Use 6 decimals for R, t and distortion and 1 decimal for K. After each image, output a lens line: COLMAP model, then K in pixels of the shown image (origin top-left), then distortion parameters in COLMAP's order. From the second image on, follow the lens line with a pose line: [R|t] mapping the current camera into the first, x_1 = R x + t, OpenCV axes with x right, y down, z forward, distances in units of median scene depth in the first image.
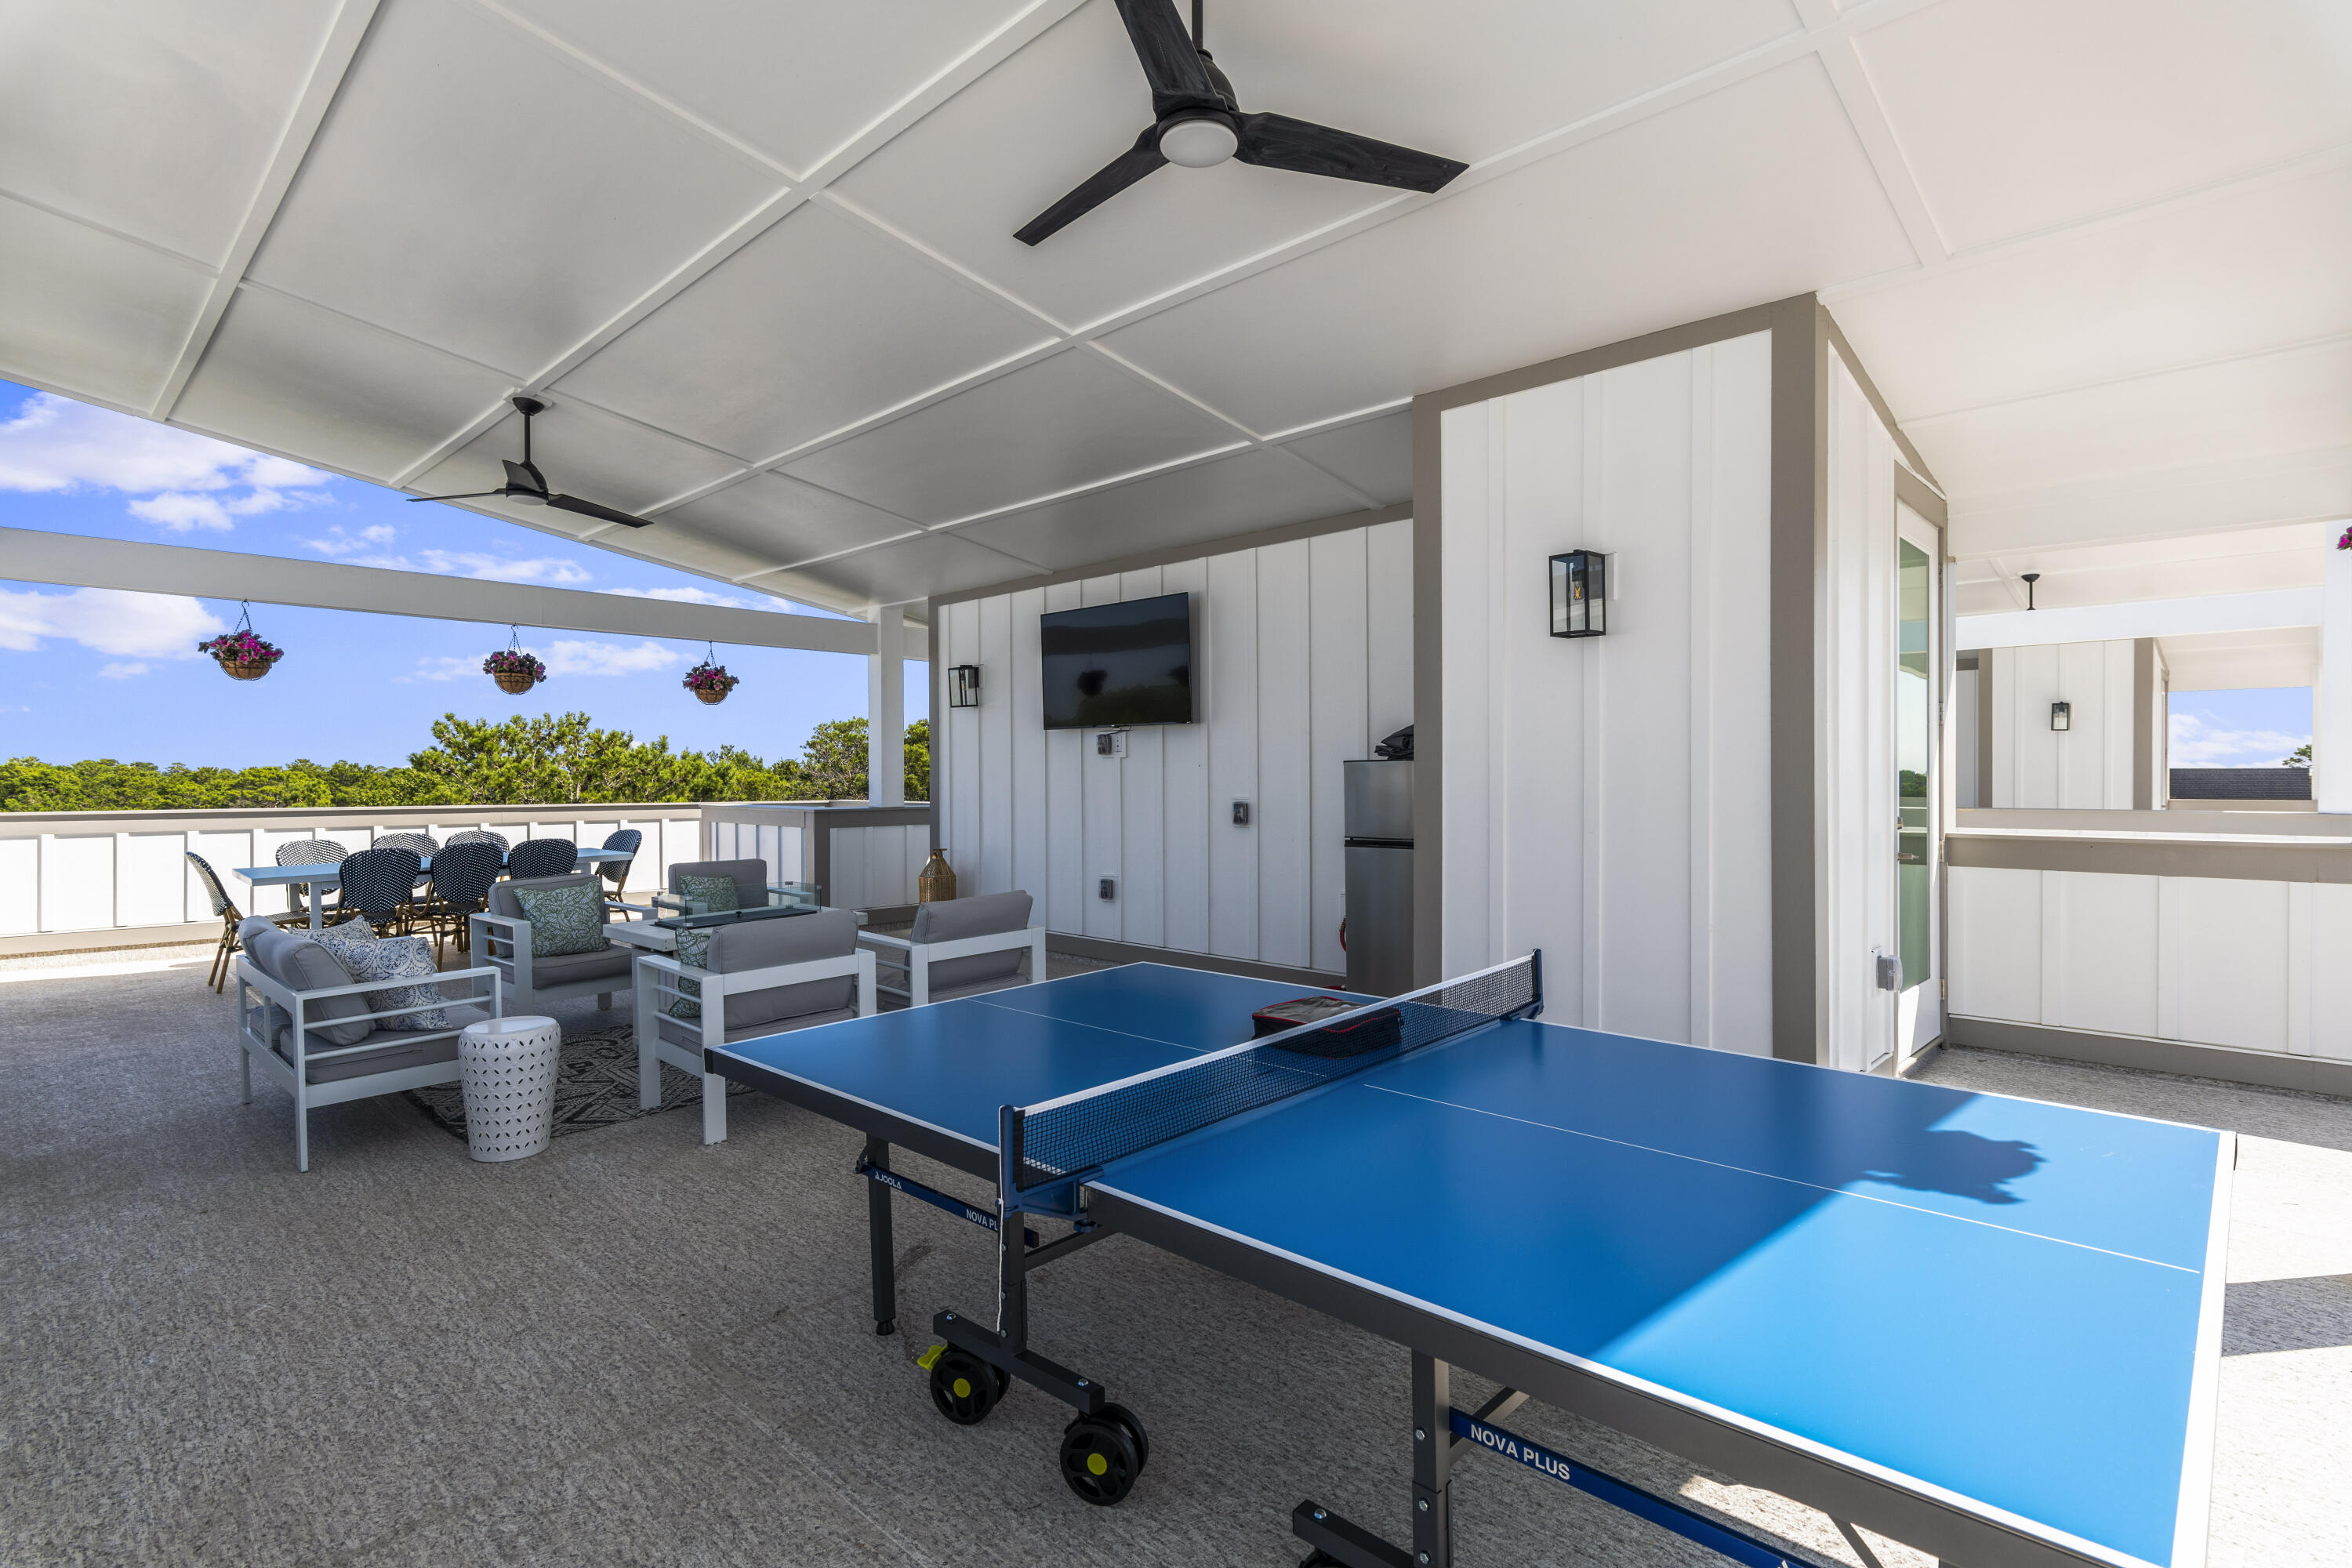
lens RADIAL K [[1145.2, 0, 1174.8], [0, 1145.2, 777.5], [0, 0, 1]] dist [0.003730, 0.000916]
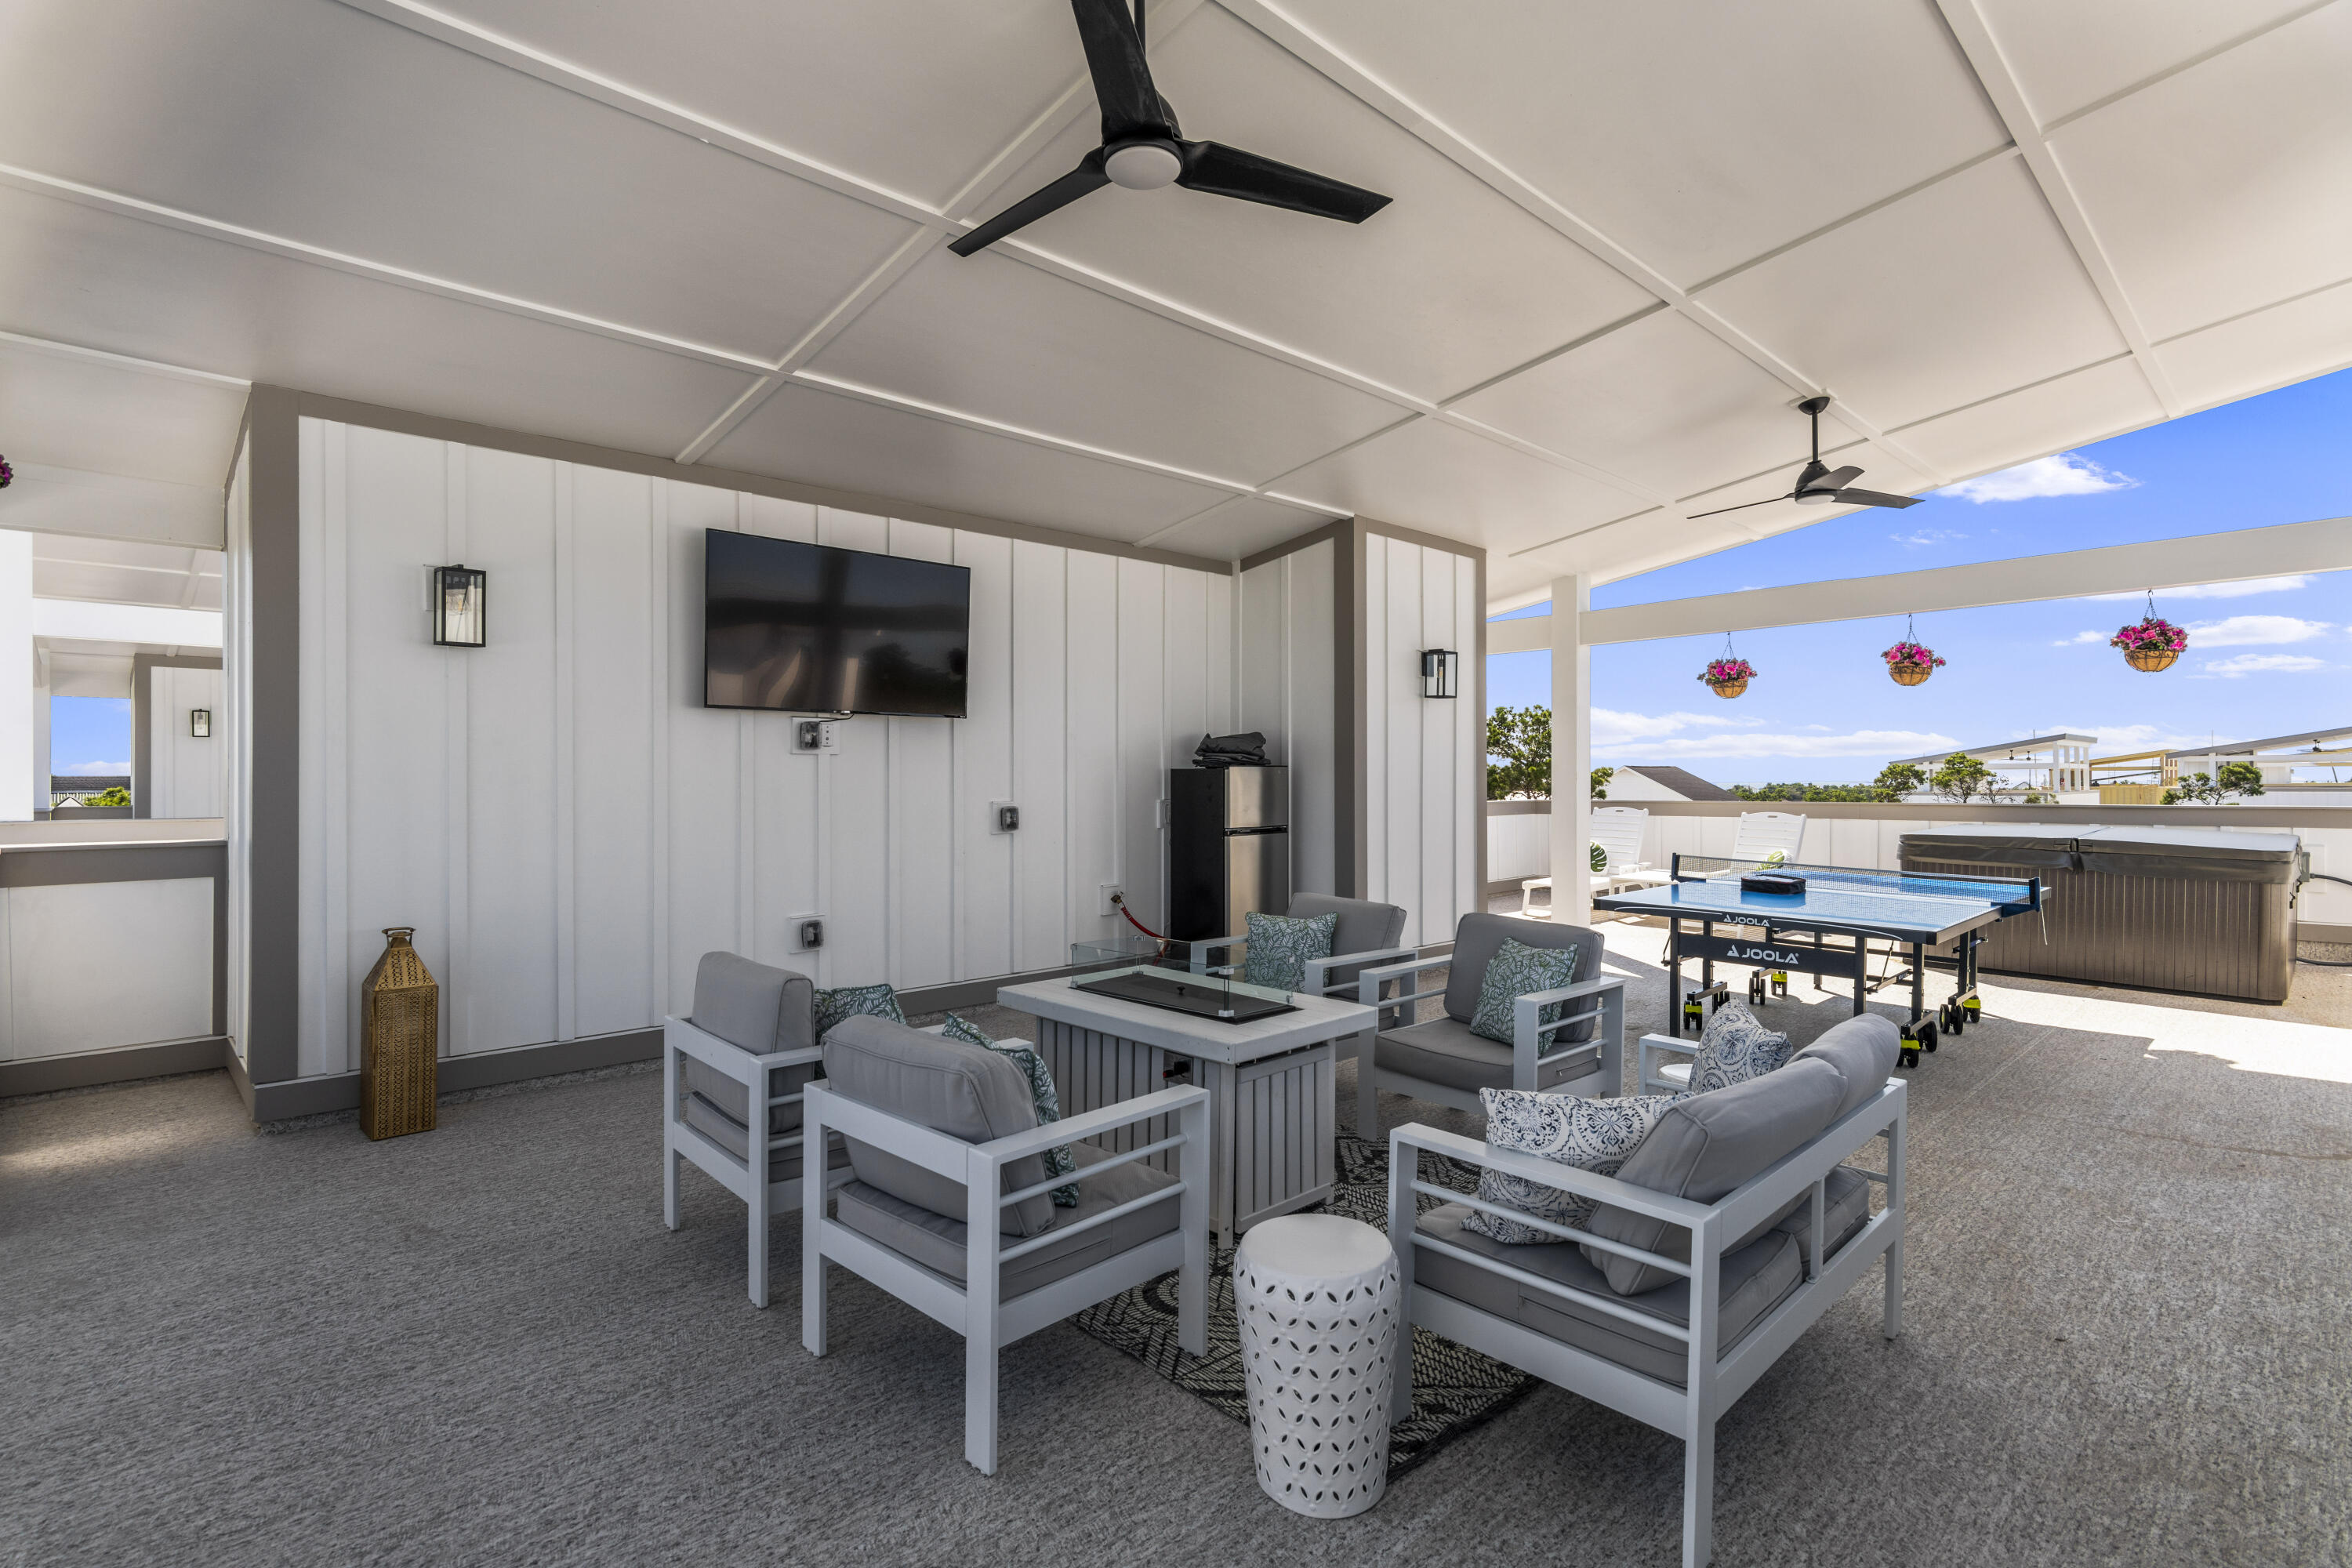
lens RADIAL K [[1127.5, 0, 1174.6], [0, 1127.5, 789.6], [0, 0, 1]] dist [0.002238, 0.000394]
pose [[0.041915, -0.008659, 0.999084, -0.784890], [0.003929, 0.999956, 0.008501, 0.000121], [-0.999113, 0.003569, 0.041948, 0.754491]]
